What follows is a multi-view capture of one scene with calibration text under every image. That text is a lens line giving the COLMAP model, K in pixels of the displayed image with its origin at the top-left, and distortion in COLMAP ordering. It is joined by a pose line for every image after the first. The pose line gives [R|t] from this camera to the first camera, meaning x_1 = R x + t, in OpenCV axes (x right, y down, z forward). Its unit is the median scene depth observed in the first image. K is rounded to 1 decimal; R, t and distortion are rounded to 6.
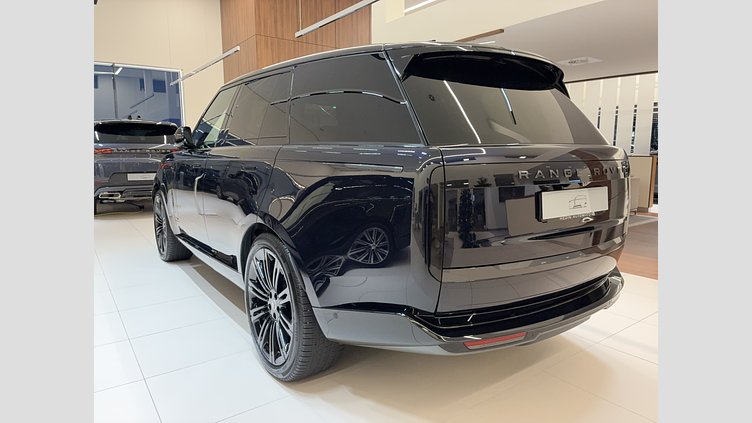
lens RADIAL K [[435.9, 0, 380.3], [0, 435.9, 210.5], [0, 0, 1]] dist [-0.016500, -0.000171]
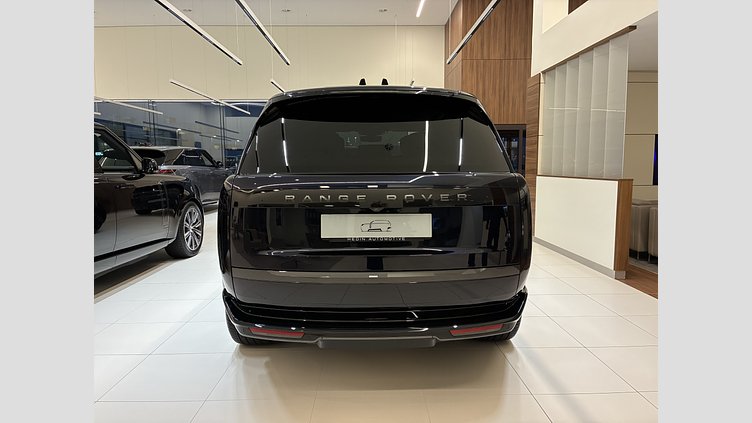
lens RADIAL K [[435.9, 0, 380.3], [0, 435.9, 210.5], [0, 0, 1]] dist [-0.016500, -0.000171]
pose [[0.820847, 0.042041, -0.569599, 0.951405], [-0.060726, 0.998058, -0.013846, -0.038378], [0.567911, 0.045955, 0.821806, 0.109856]]
